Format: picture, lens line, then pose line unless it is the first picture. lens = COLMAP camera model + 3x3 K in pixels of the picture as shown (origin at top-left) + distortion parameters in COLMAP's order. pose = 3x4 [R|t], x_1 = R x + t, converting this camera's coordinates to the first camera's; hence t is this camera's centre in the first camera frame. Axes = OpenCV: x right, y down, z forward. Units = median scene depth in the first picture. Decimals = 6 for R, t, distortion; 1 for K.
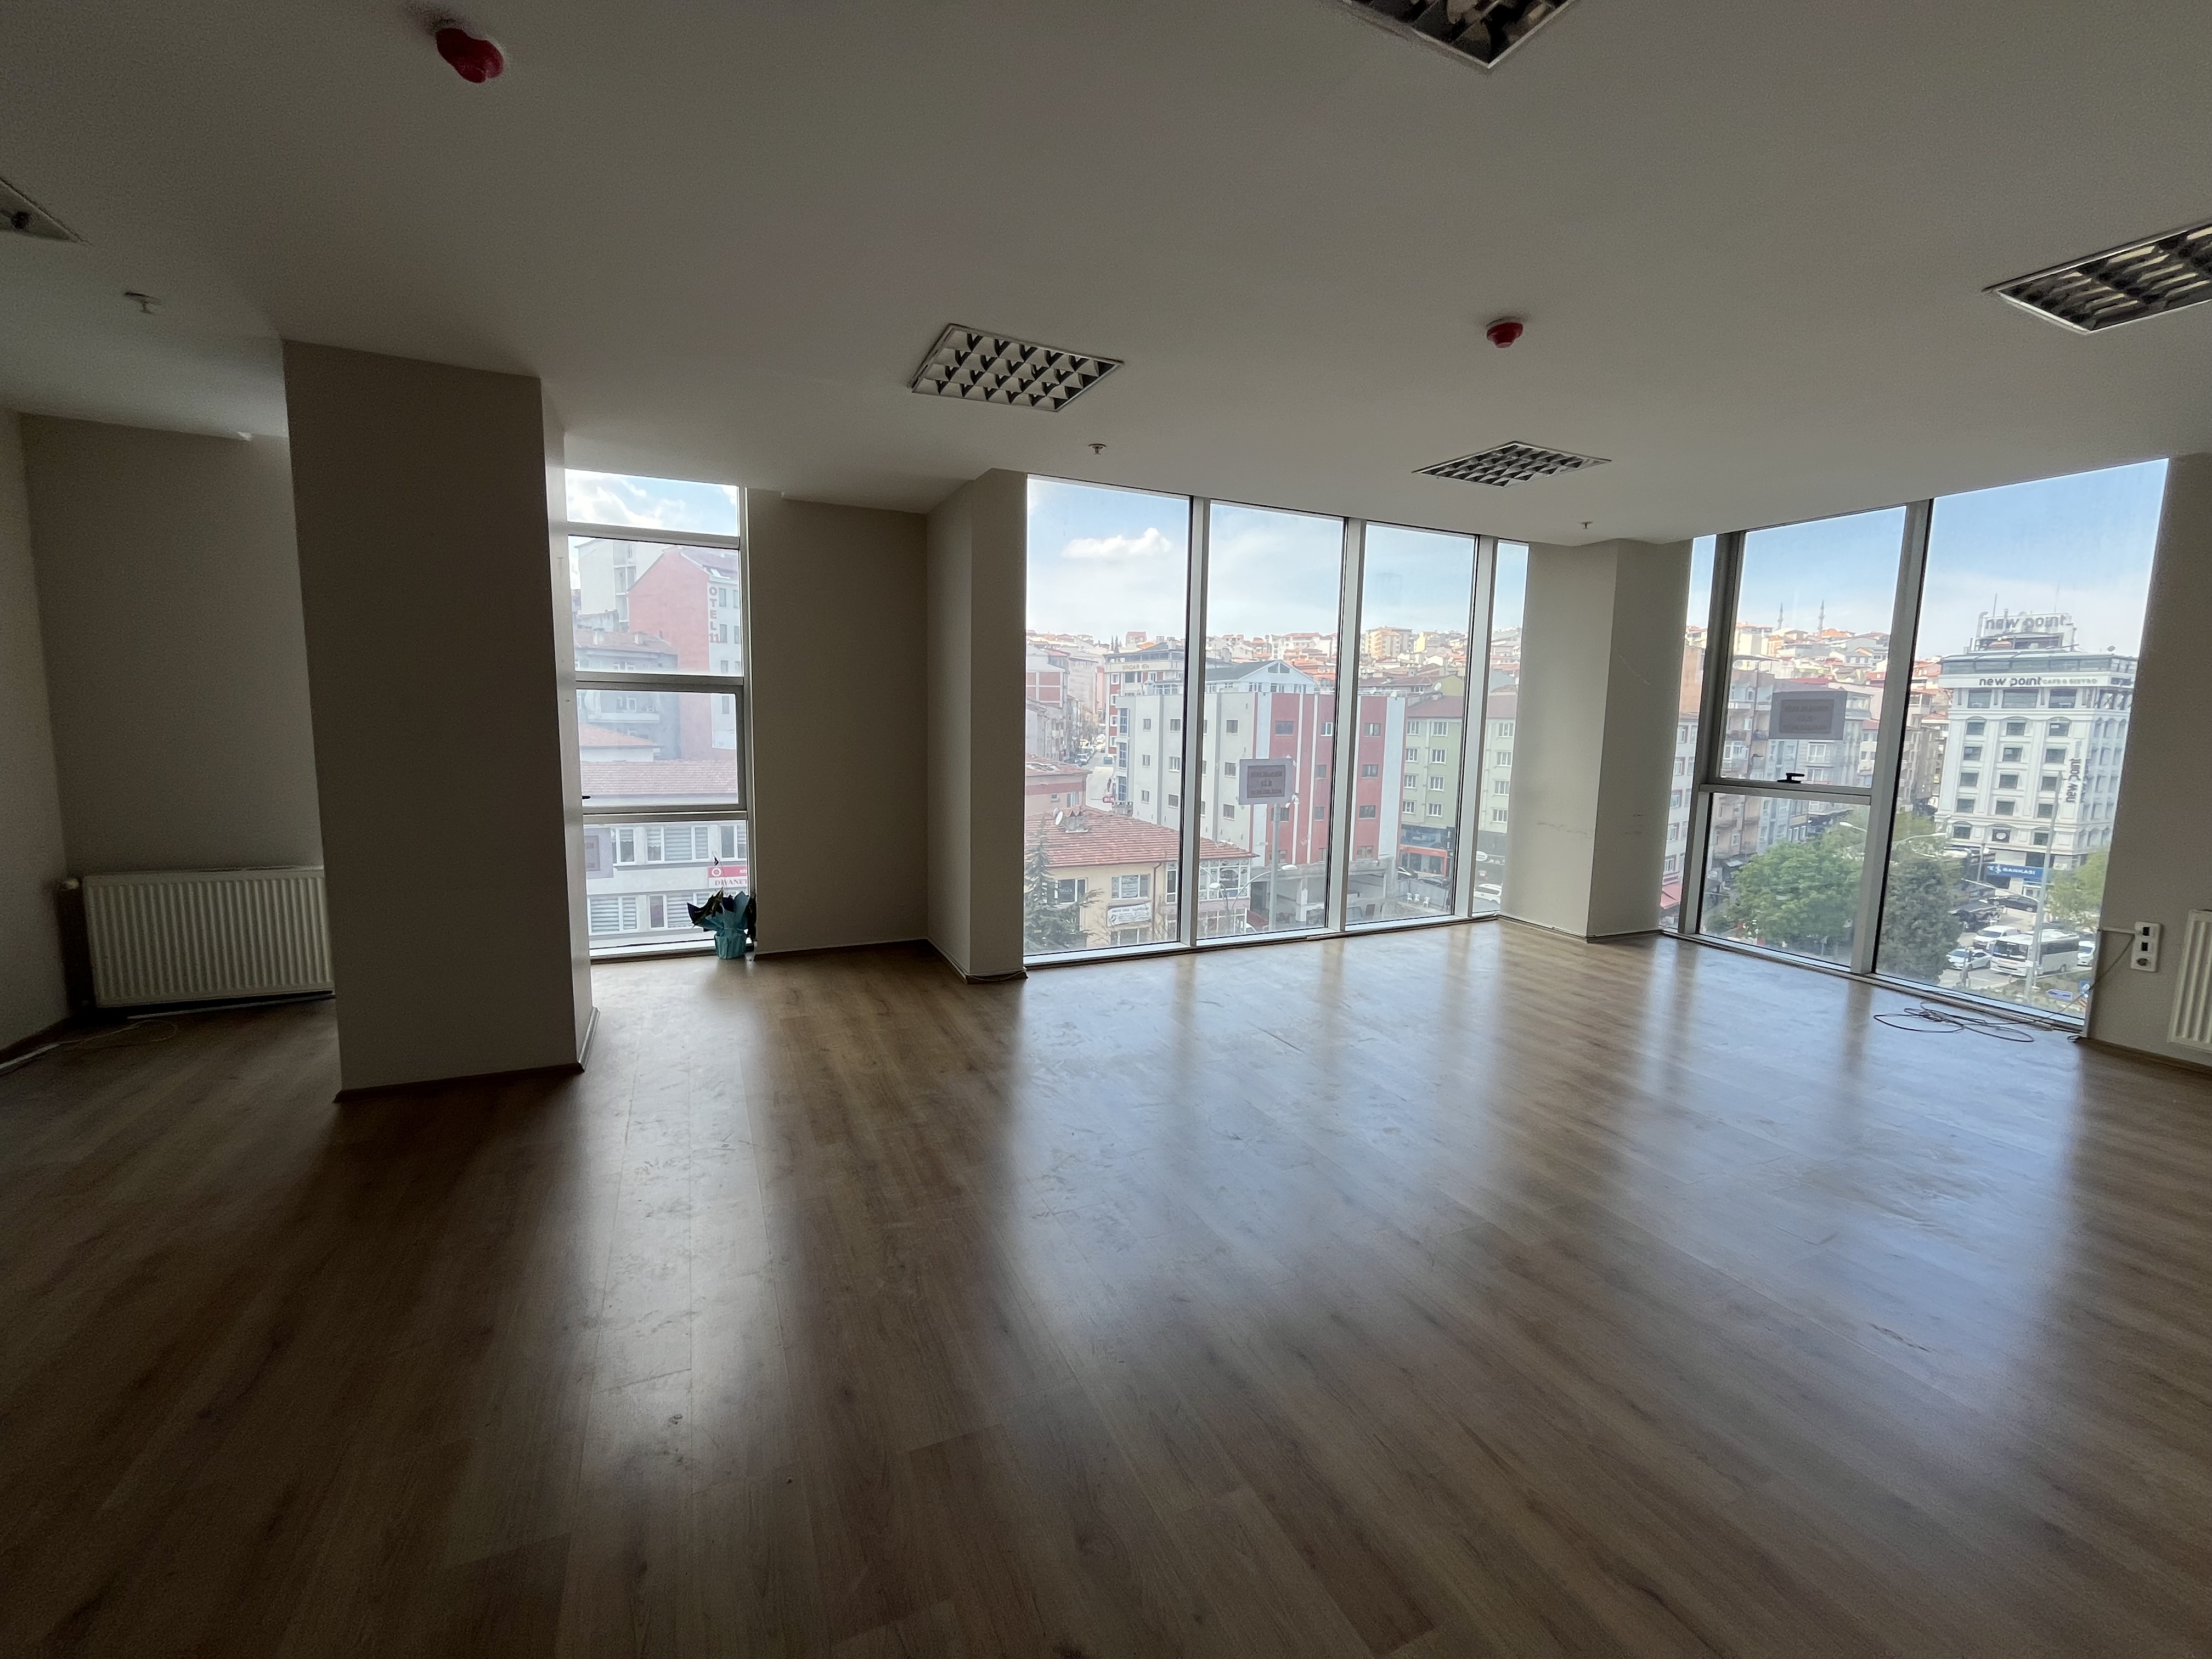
lens RADIAL K [[901.0, 0, 1106.5], [0, 901.0, 826.3], [0, 0, 1]] dist [0.000043, -0.001516]
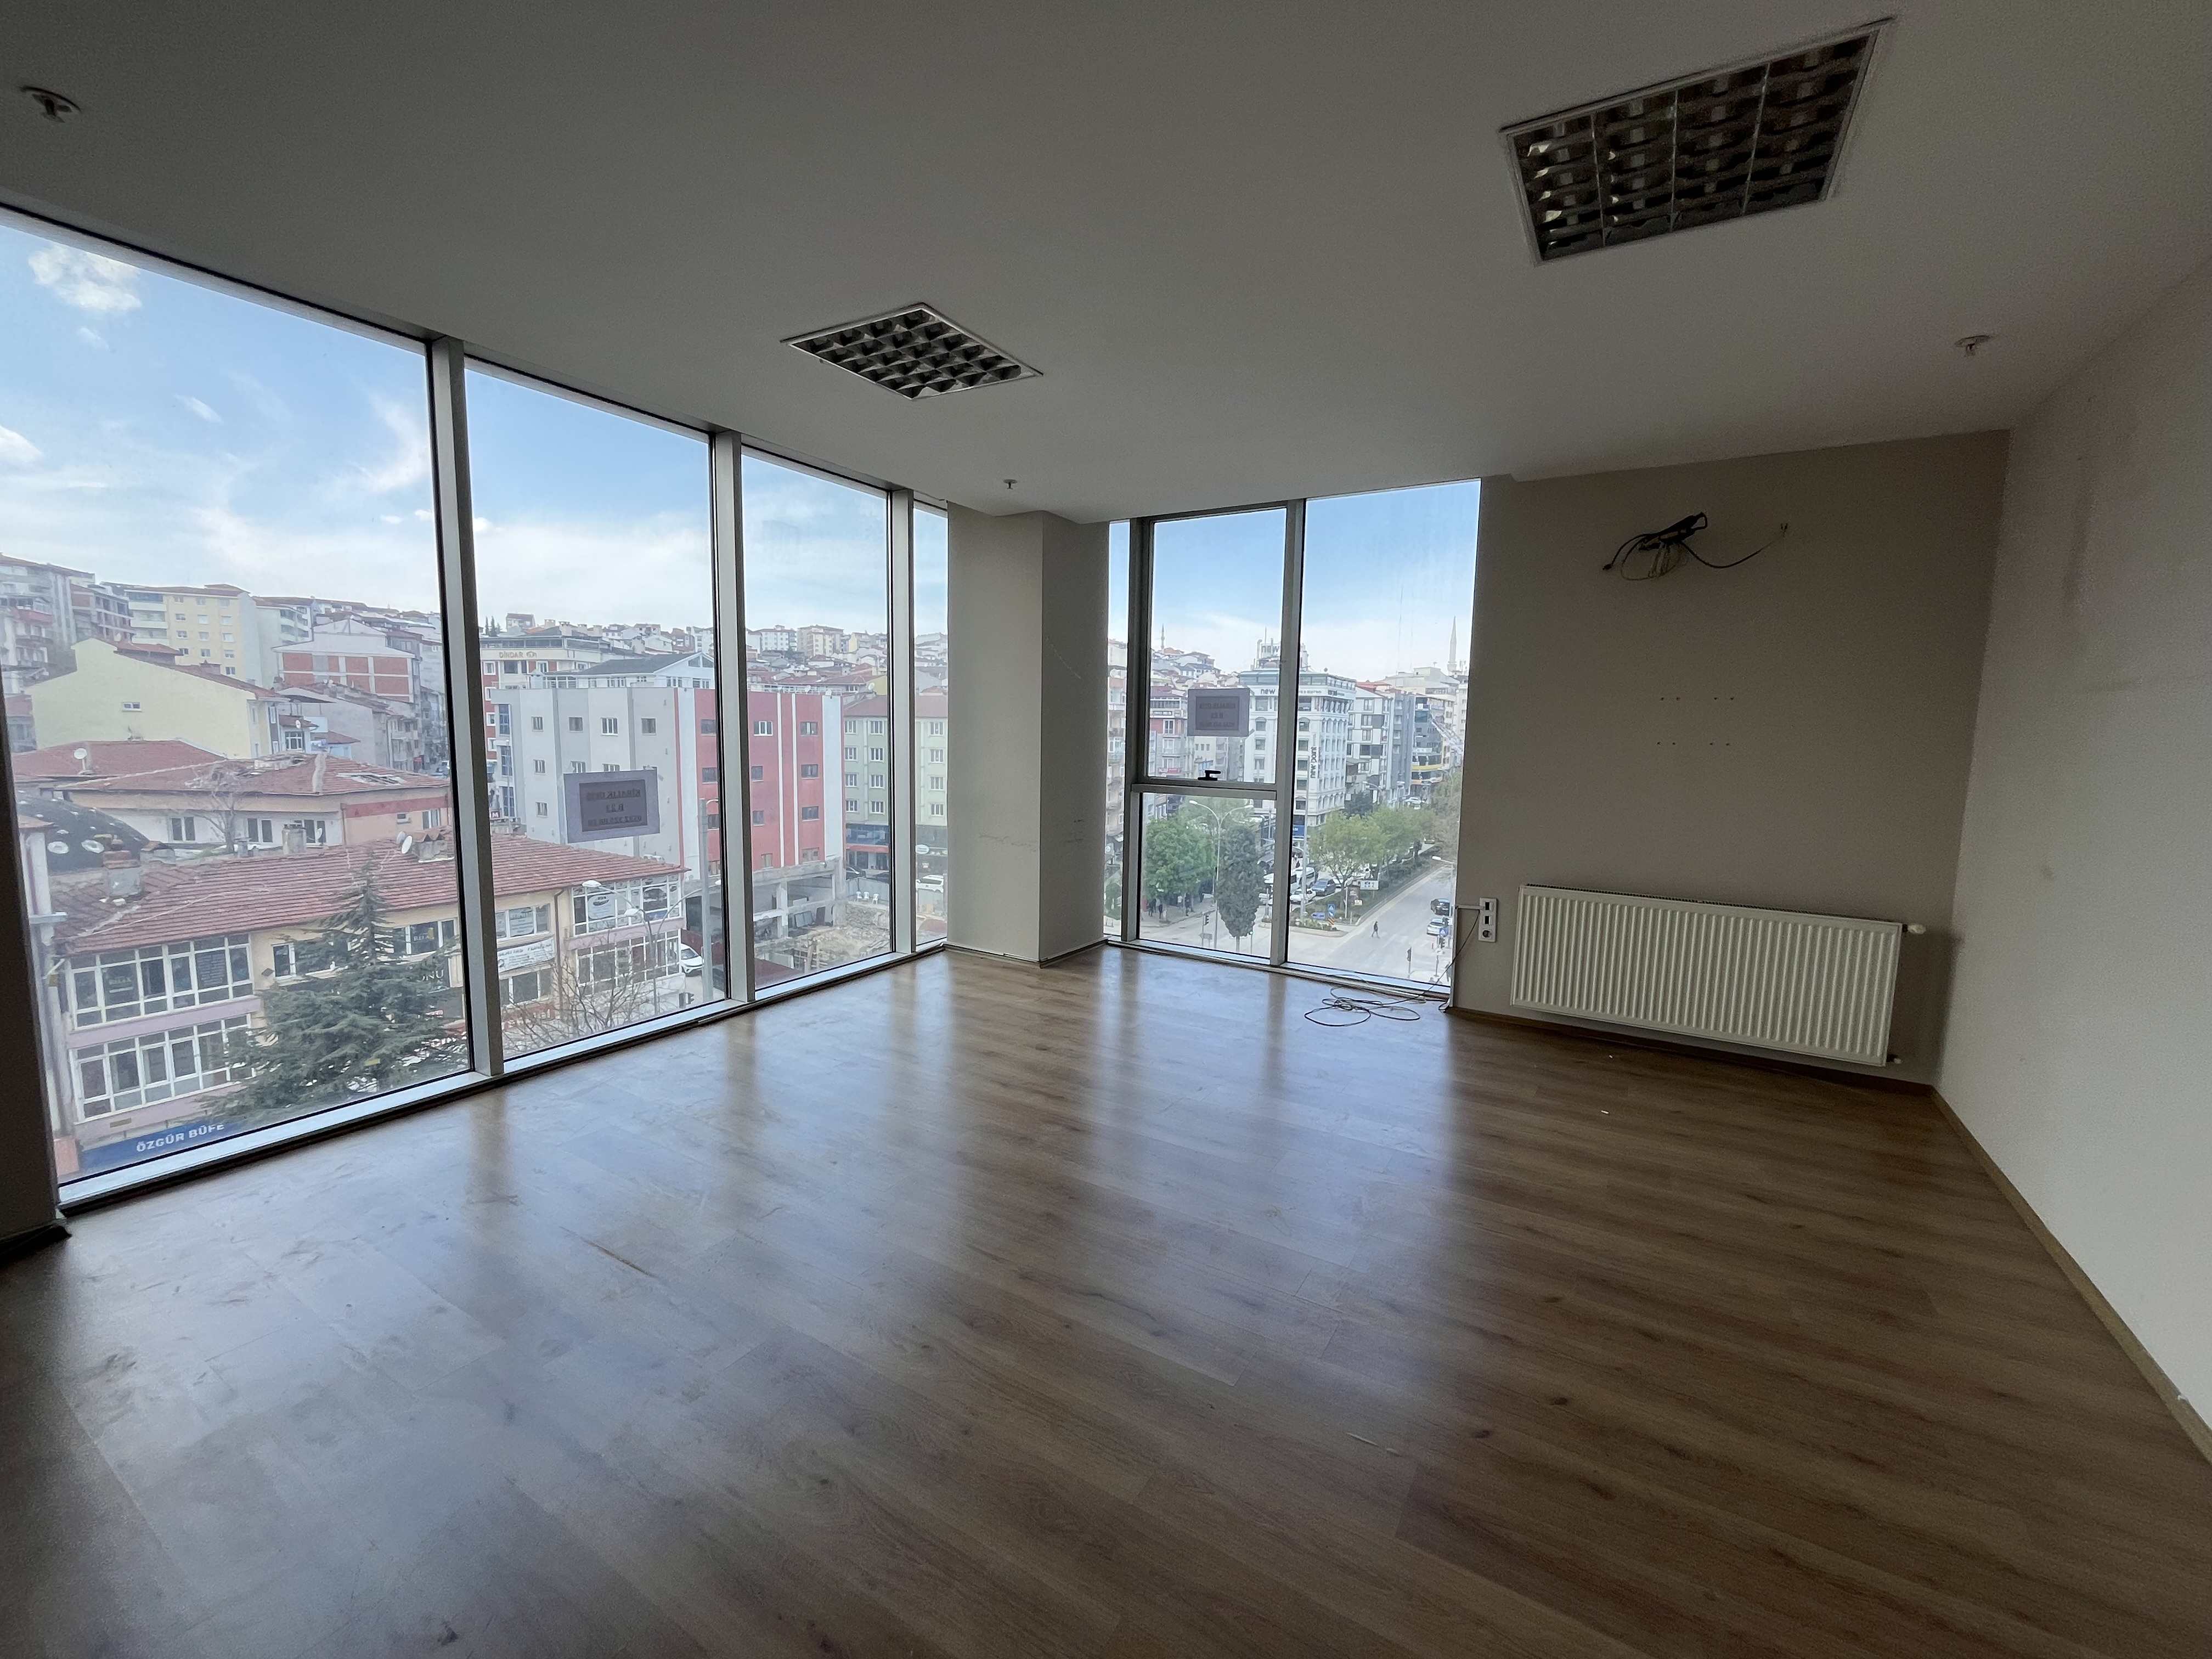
lens RADIAL K [[901.0, 0, 1107.2], [0, 901.0, 829.3], [0, 0, 1]] dist [0.000043, -0.001516]
pose [[0.824722, -0.066712, 0.561590, 0.105871], [0.064179, 0.997643, 0.024262, -0.025399], [-0.561885, 0.016033, 0.827060, 0.242750]]
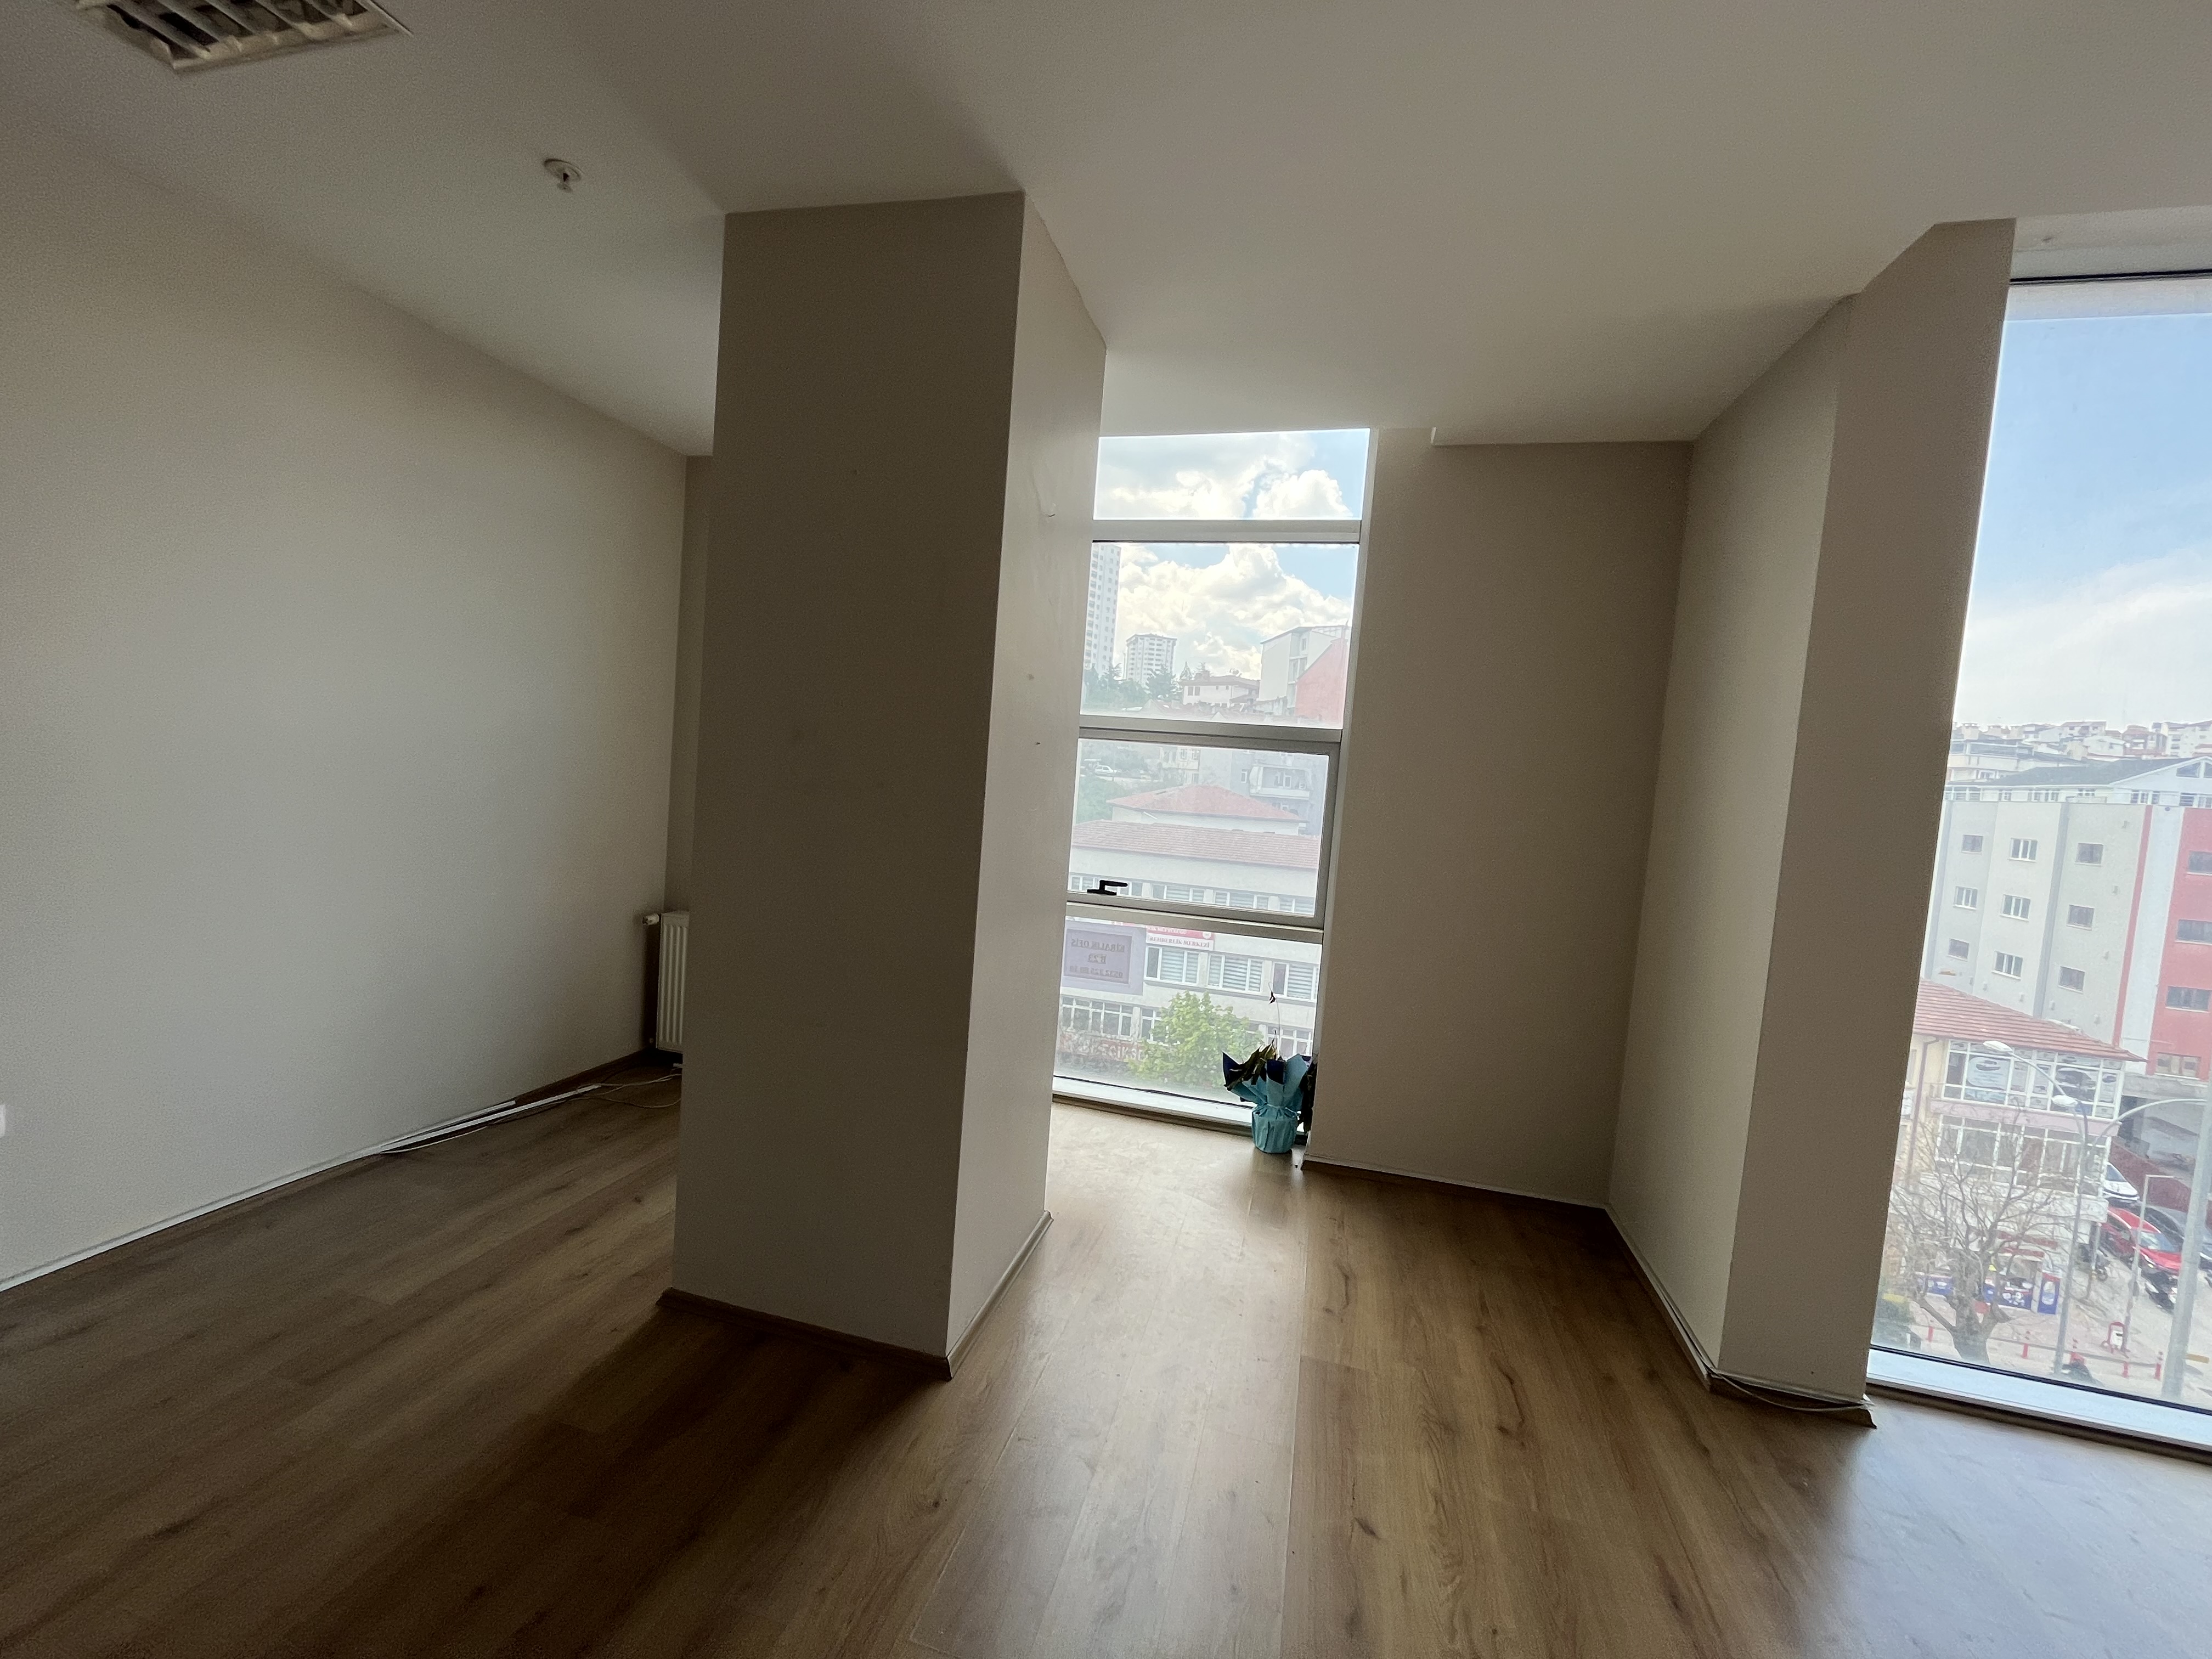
lens RADIAL K [[901.0, 0, 1101.7], [0, 901.0, 825.4], [0, 0, 1]] dist [0.000043, -0.001516]
pose [[0.771162, 0.074990, -0.632207, -0.106099], [-0.133684, 0.989973, -0.045640, -0.038964], [0.622445, 0.119711, 0.773454, 0.357063]]
